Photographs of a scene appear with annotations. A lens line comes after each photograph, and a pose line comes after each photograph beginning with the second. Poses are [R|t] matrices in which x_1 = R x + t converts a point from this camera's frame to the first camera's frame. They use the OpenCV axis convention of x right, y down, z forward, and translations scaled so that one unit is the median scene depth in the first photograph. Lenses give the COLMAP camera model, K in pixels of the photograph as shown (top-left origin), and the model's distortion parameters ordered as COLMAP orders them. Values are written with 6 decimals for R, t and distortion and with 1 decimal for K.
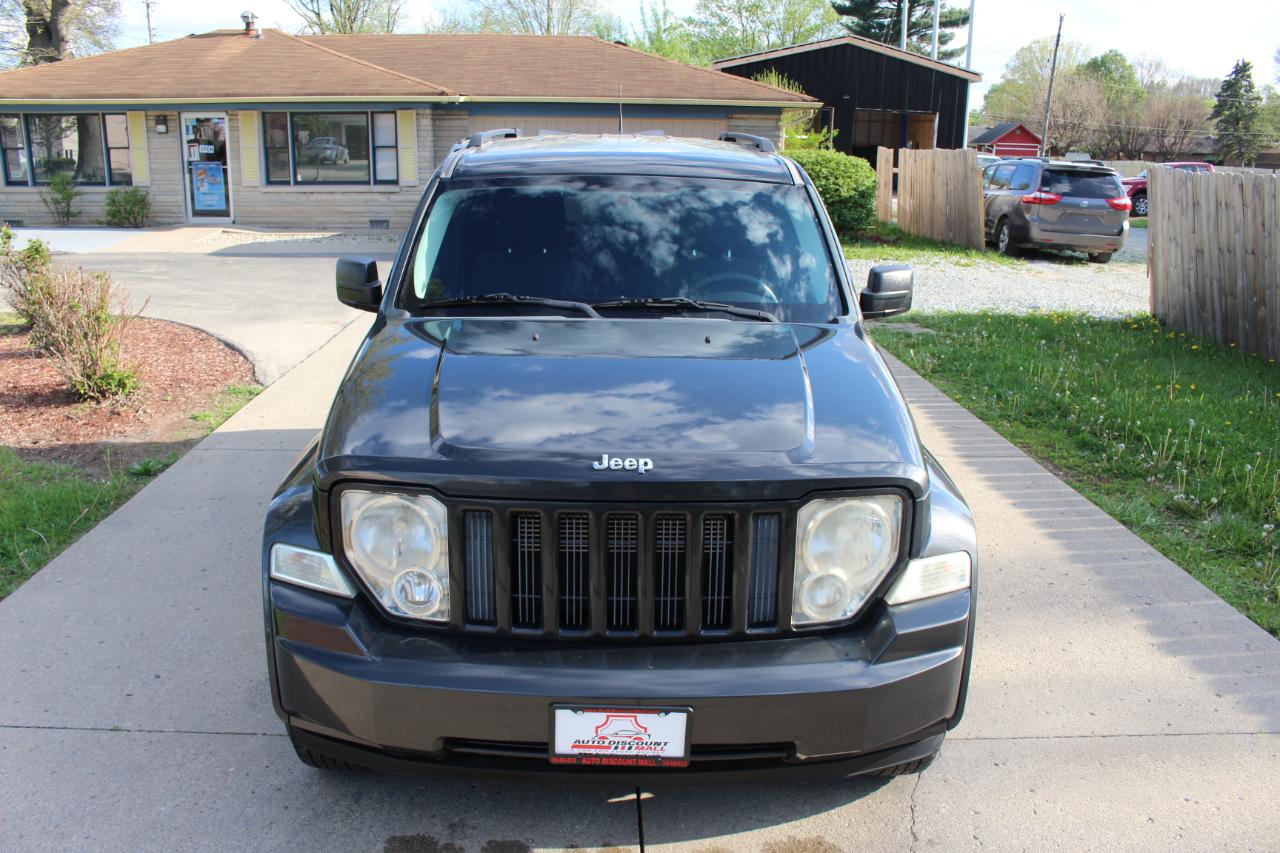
lens RADIAL K [[1090.4, 0, 640.0], [0, 1090.4, 426.5], [0, 0, 1]] dist [-0.159728, 0.137814]
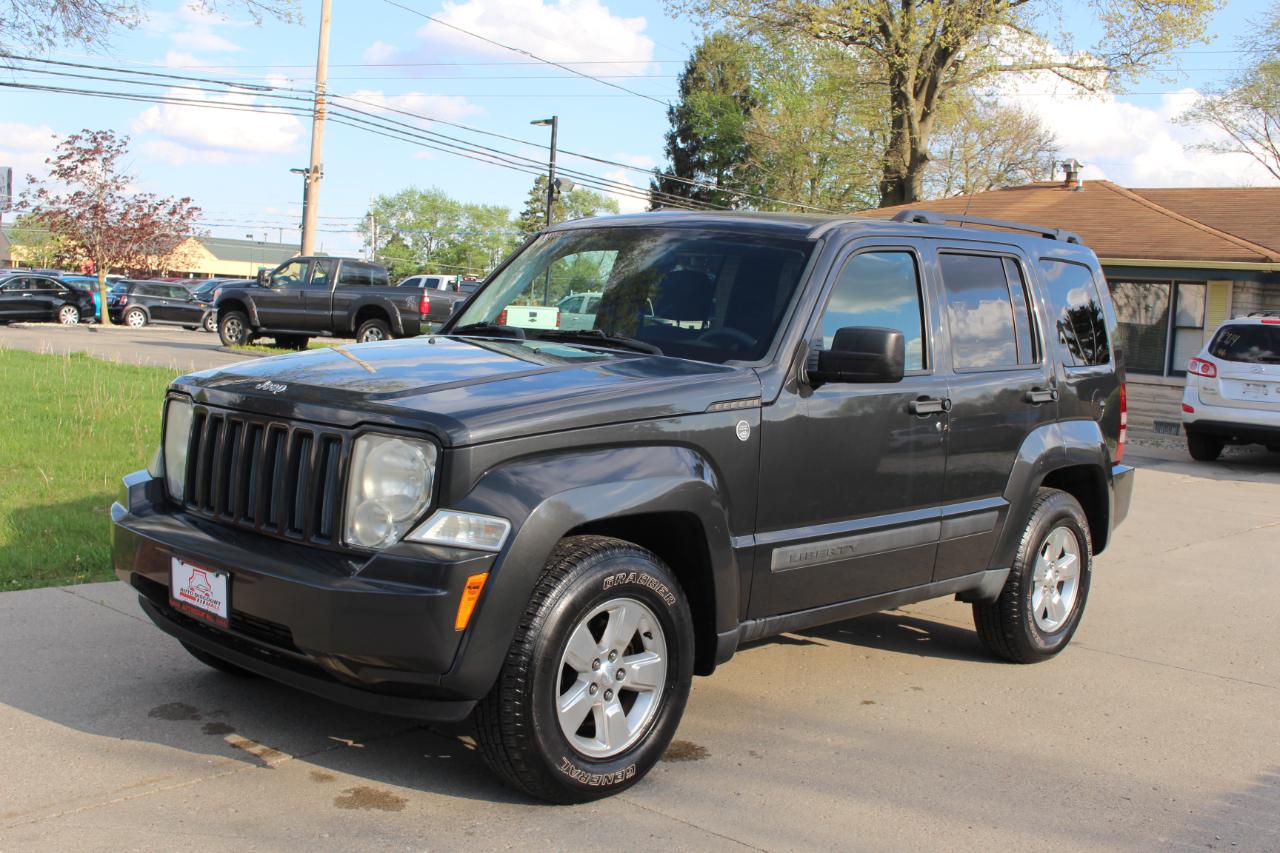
lens RADIAL K [[1488.9, 0, 622.1], [0, 1488.9, 426.8], [0, 0, 1]] dist [-0.024999, 0.041371]
pose [[0.714021, 0.087946, -0.694578, 0.603973], [-0.235855, 0.964306, -0.120359, 0.078635], [0.659201, 0.249759, 0.709278, 0.021708]]
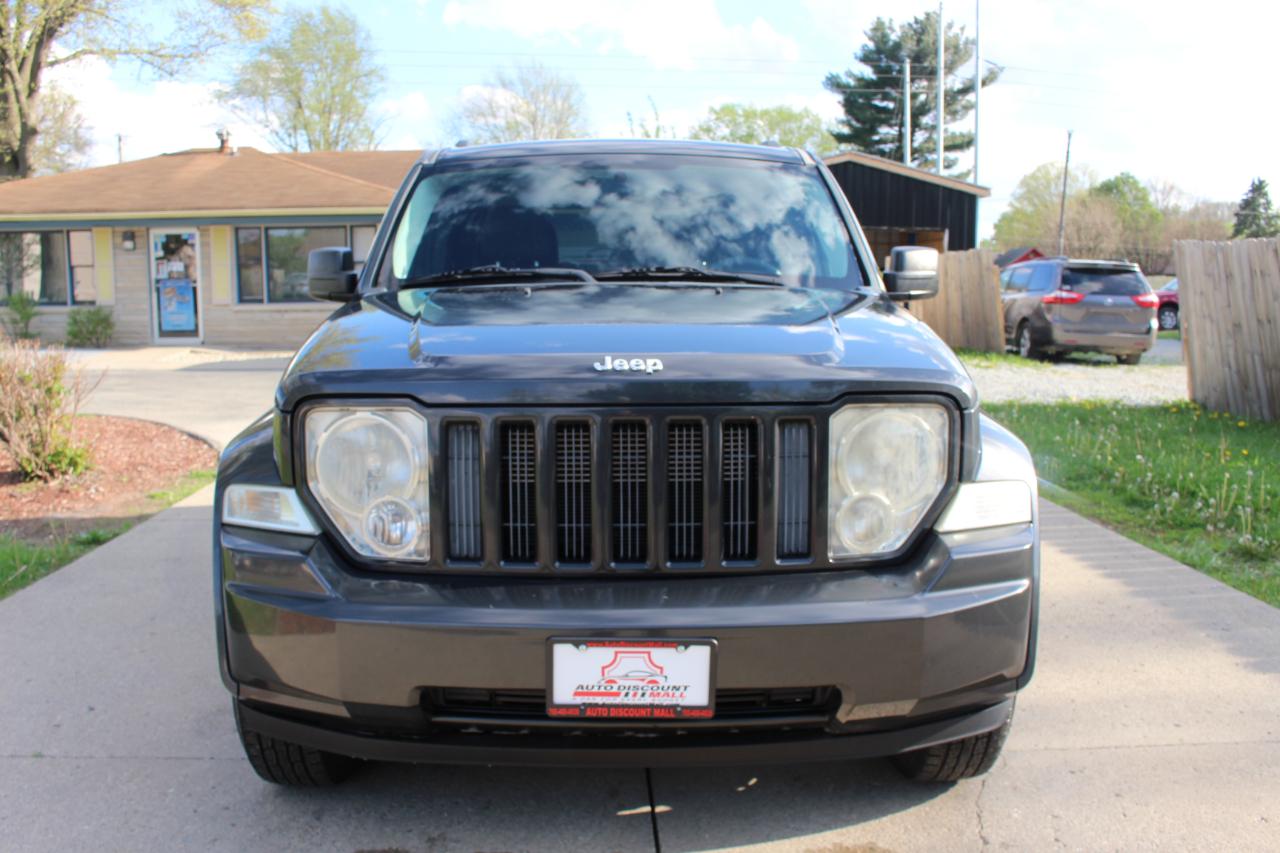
lens RADIAL K [[1170.1, 0, 640.0], [0, 1170.1, 426.5], [0, 0, 1]] dist [-0.156762, 0.142213]
pose [[0.999780, -0.020773, 0.002997, -0.004114], [0.020988, 0.989762, -0.141177, 0.088273], [-0.000034, 0.141209, 0.989980, 0.031102]]
